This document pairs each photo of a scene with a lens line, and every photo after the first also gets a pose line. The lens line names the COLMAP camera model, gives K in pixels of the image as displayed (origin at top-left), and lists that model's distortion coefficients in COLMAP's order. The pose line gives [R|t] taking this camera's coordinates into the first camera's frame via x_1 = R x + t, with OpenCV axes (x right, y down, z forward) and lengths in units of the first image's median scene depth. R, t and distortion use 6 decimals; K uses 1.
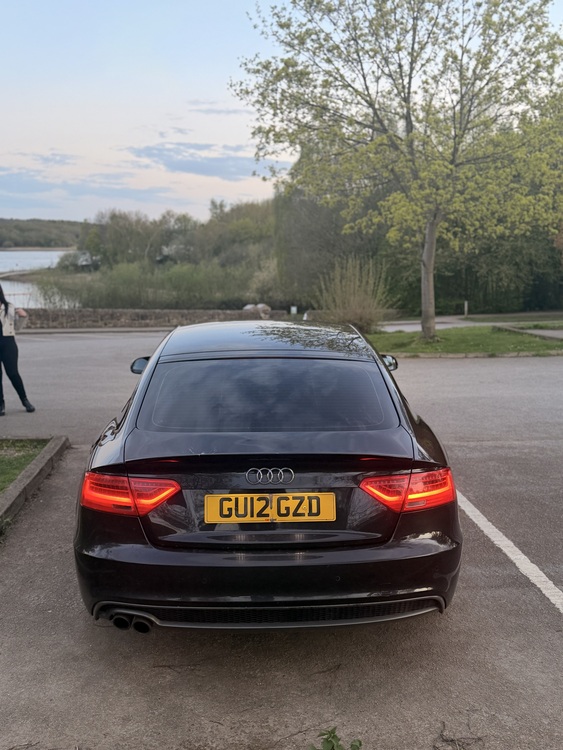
lens RADIAL K [[769.3, 0, 280.4], [0, 769.3, 367.4], [0, 0, 1]] dist [0.040127, 0.000000]
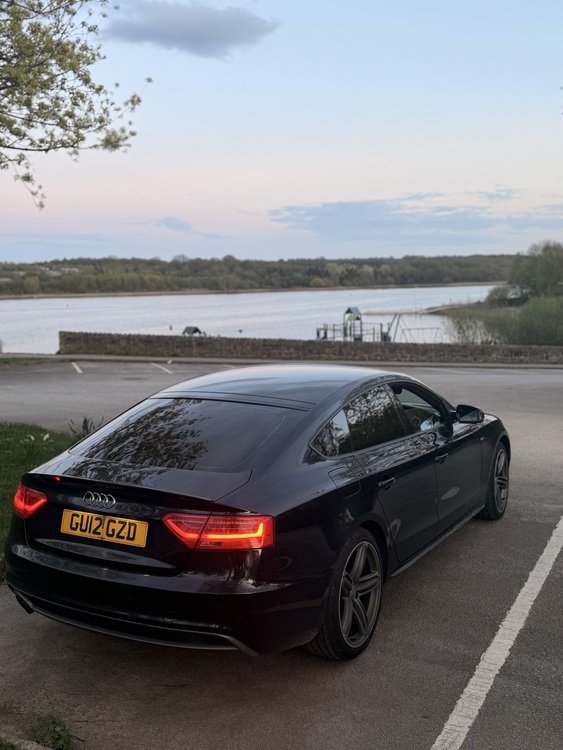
lens RADIAL K [[769.3, 0, 283.9], [0, 769.3, 373.8], [0, 0, 1]] dist [0.040127, 0.000000]
pose [[0.835560, 0.037953, -0.548086, 0.116259], [-0.056051, 0.998295, -0.016321, -0.006585], [0.546532, 0.044358, 0.836263, 0.020892]]
